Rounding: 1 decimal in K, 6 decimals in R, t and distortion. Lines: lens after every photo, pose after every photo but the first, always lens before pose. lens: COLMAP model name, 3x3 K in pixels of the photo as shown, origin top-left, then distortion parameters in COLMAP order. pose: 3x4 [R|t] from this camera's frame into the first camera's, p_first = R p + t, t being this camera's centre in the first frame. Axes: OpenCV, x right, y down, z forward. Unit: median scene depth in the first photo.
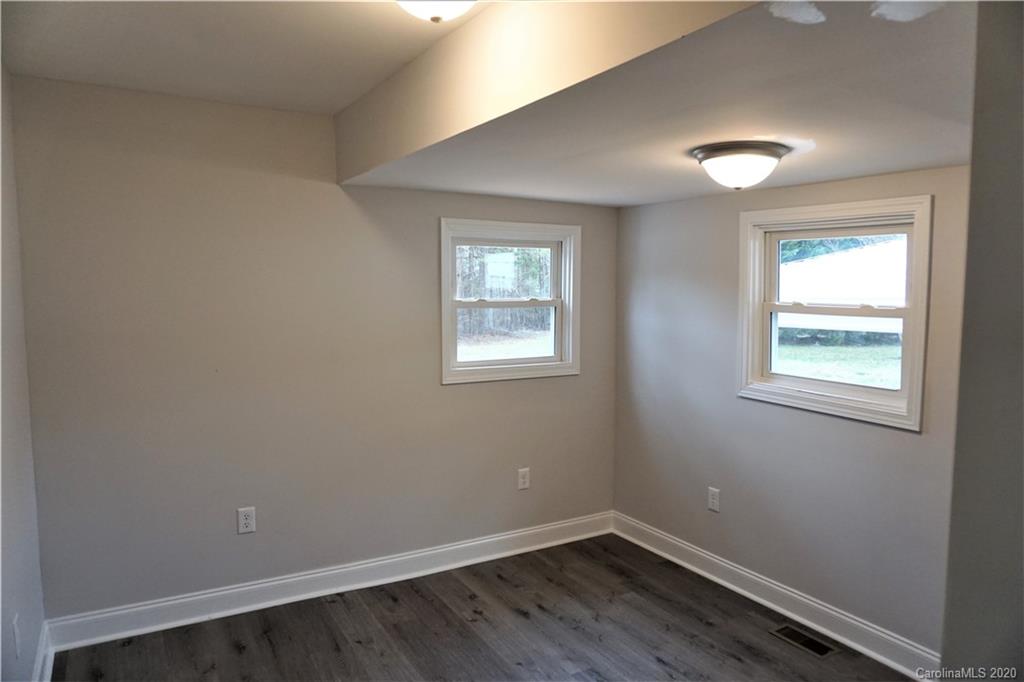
lens RADIAL K [[689.3, 0, 514.5], [0, 689.3, 334.7], [0, 0, 1]] dist [-0.054661, 0.031154]
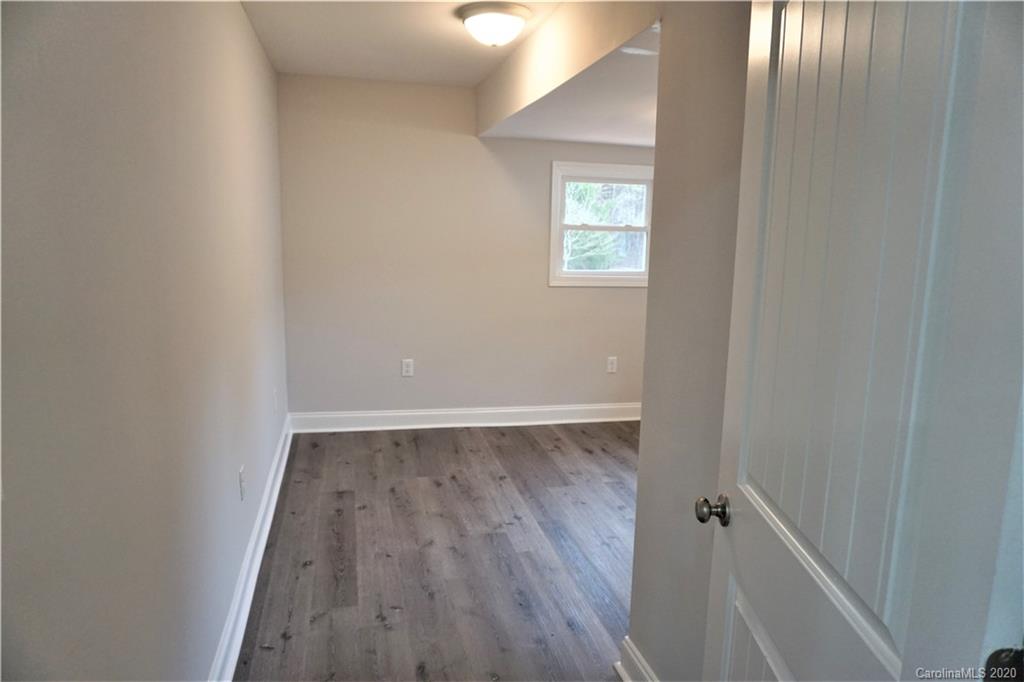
lens RADIAL K [[689.3, 0, 510.3], [0, 689.3, 345.3], [0, 0, 1]] dist [-0.054661, 0.031154]
pose [[0.954817, 0.069808, -0.288880, 0.252564], [-0.042117, 0.993995, 0.100993, 0.061435], [0.294195, -0.084263, 0.952024, -0.361316]]
